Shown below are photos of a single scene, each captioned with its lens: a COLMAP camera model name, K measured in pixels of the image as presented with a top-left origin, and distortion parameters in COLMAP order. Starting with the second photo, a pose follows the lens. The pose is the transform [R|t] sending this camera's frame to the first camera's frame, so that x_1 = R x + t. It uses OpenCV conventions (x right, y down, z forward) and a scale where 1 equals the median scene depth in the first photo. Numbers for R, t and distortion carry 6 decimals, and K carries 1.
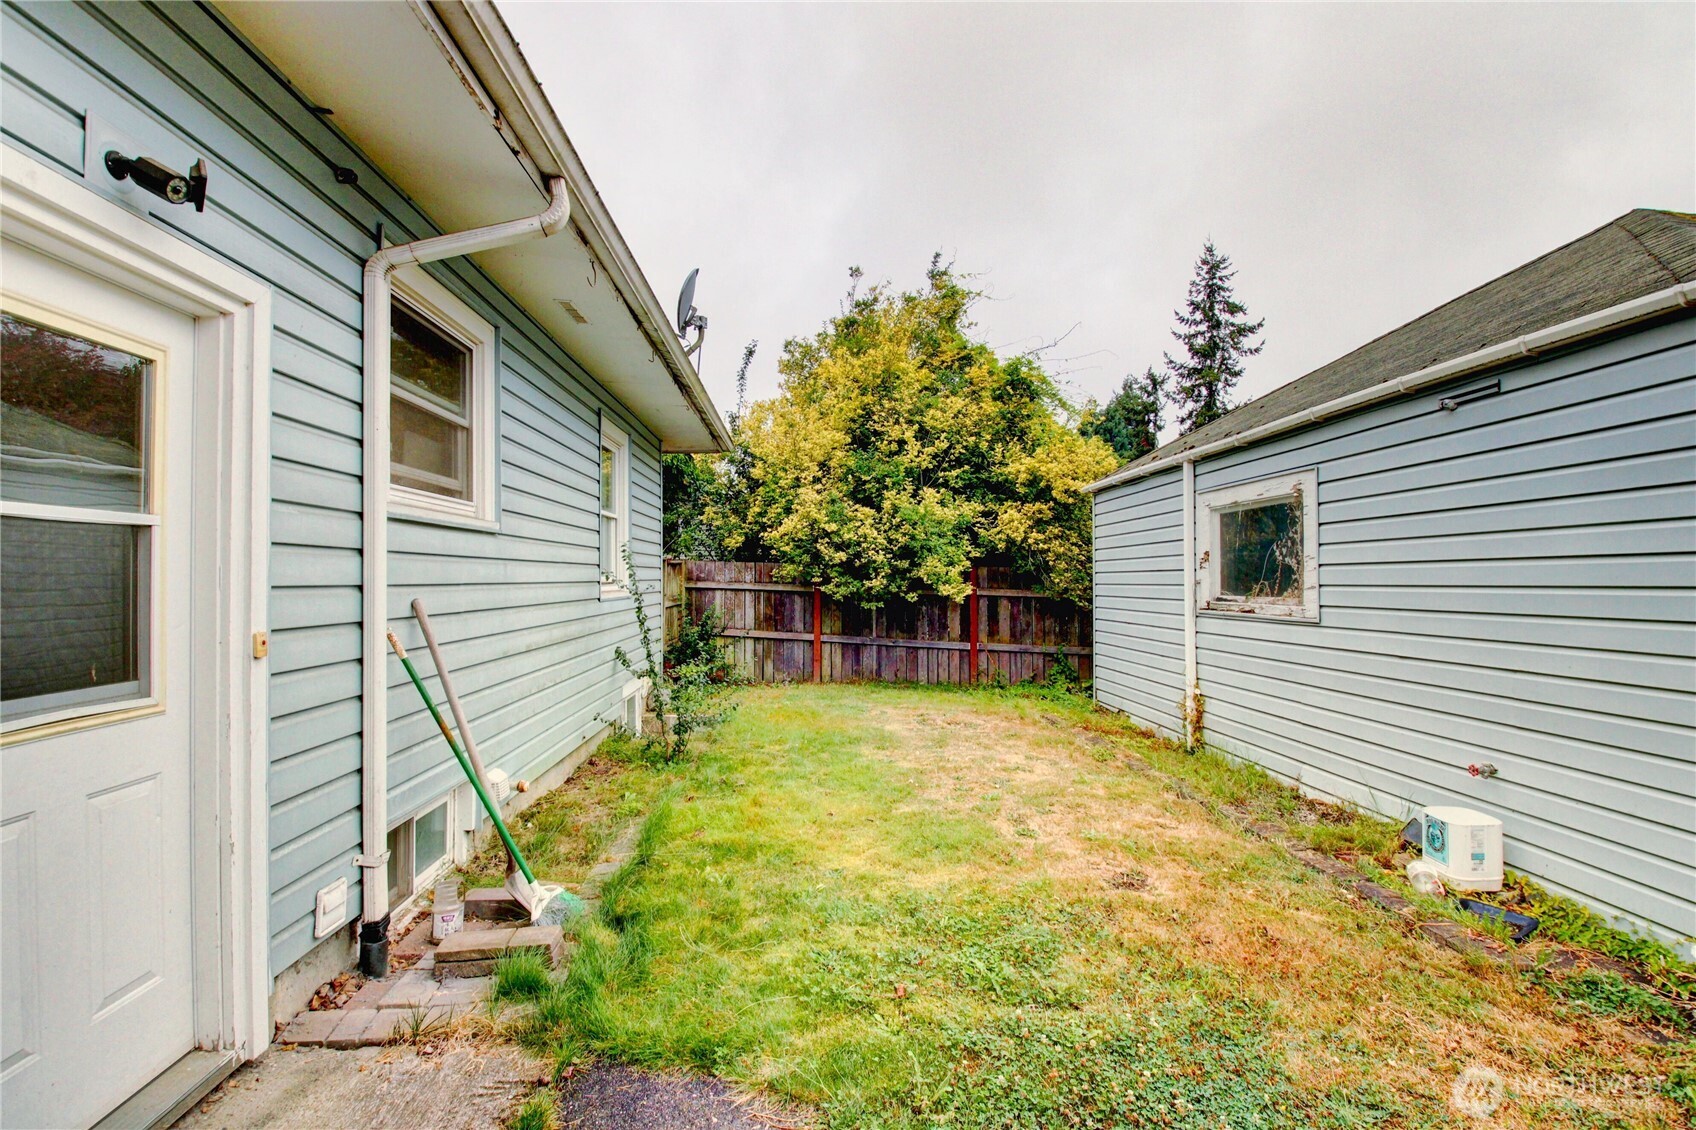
lens RADIAL K [[784.4, 0, 841.3], [0, 784.4, 567.5], [0, 0, 1]] dist [0.018907, -0.027001]
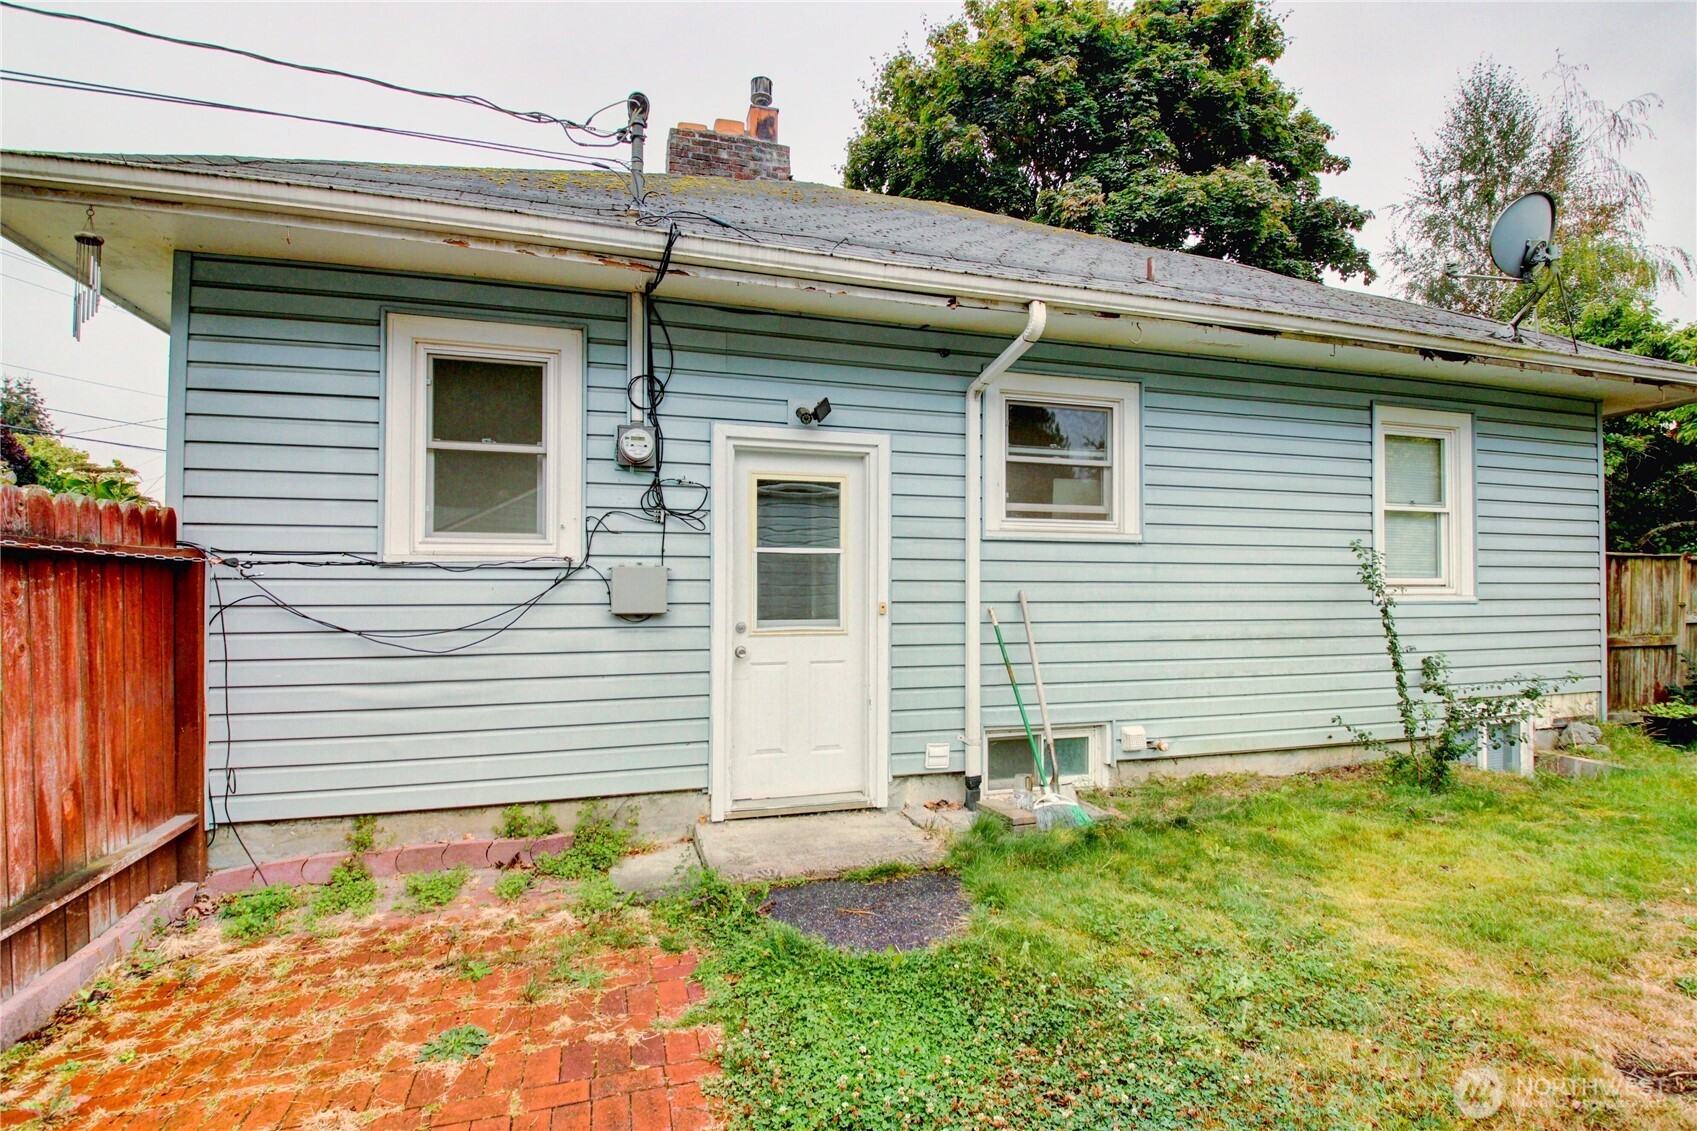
lens RADIAL K [[784.8, 0, 841.8], [0, 784.8, 568.0], [0, 0, 1]] dist [0.018907, -0.027001]
pose [[0.248633, -0.012492, -0.968517, 0.880661], [0.008264, 0.999908, -0.010775, 0.010021], [0.968562, -0.005325, 0.248713, 0.270780]]
